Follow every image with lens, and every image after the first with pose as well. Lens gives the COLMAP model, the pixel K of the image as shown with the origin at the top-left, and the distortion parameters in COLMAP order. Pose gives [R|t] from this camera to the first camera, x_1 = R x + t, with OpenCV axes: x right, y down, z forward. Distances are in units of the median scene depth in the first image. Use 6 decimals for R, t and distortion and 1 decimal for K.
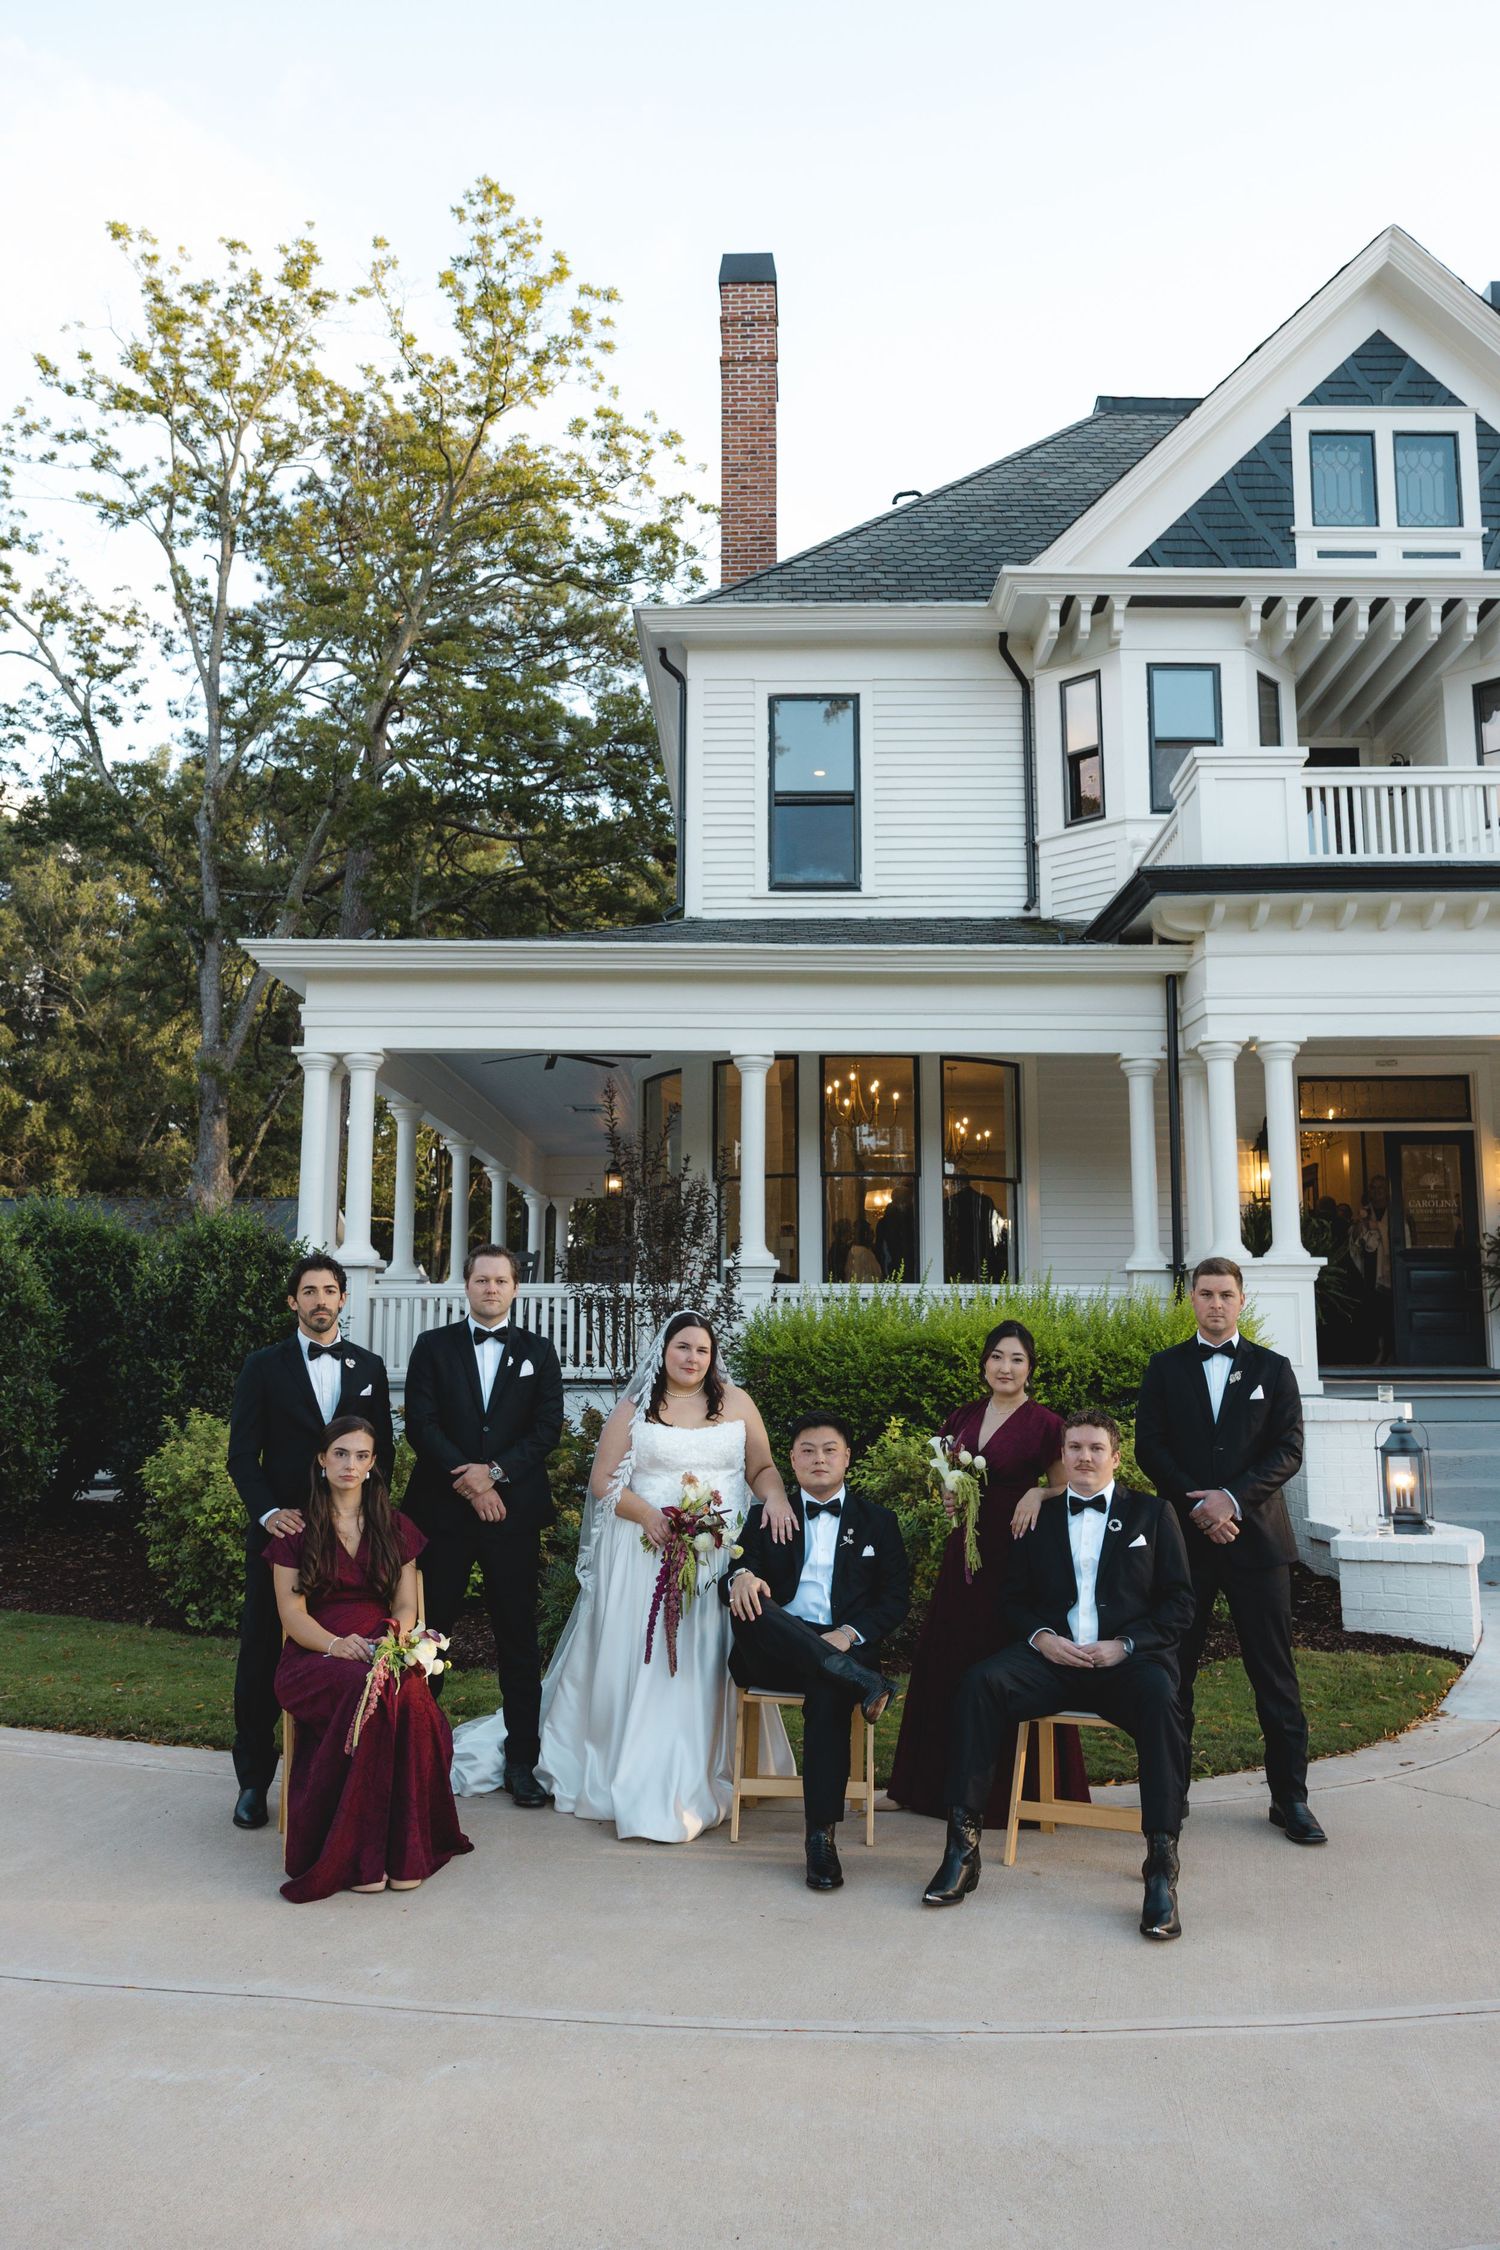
lens RADIAL K [[1621.6, 0, 758.4], [0, 1621.6, 1153.0], [0, 0, 1]] dist [-0.036949, 0.001280]
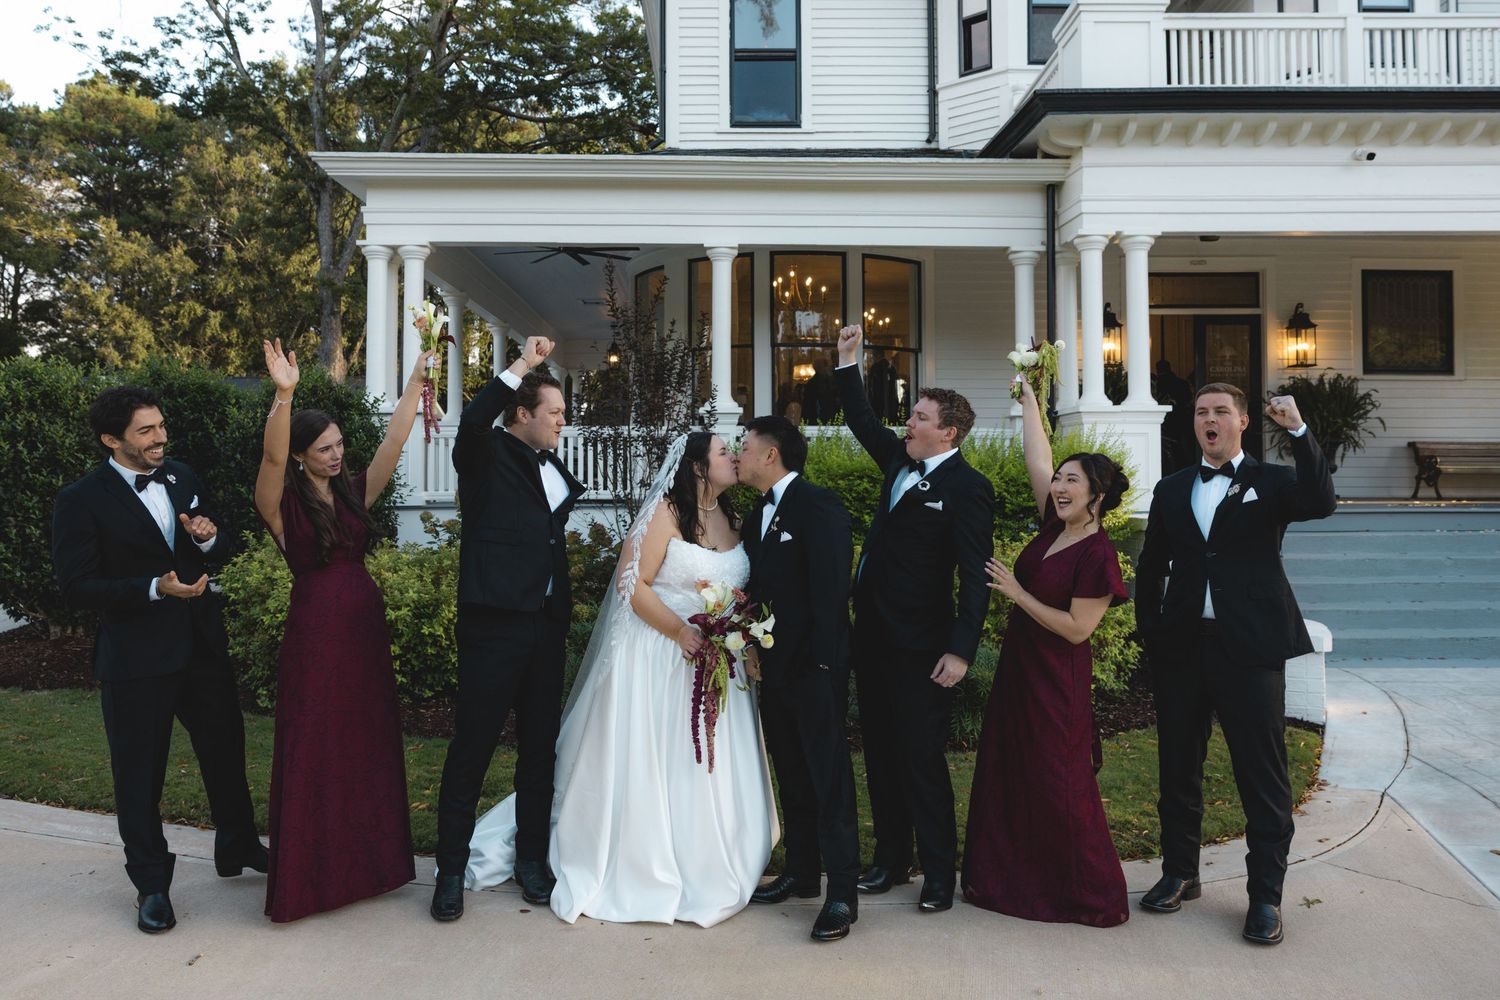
lens RADIAL K [[1034.1, 0, 743.3], [0, 1034.1, 477.9], [0, 0, 1]] dist [-0.000393, -0.000801]
pose [[0.999384, -0.000804, 0.035074, -0.012749], [-0.003364, 0.992933, 0.118628, 0.019654], [-0.034921, -0.118673, 0.992319, 0.145913]]
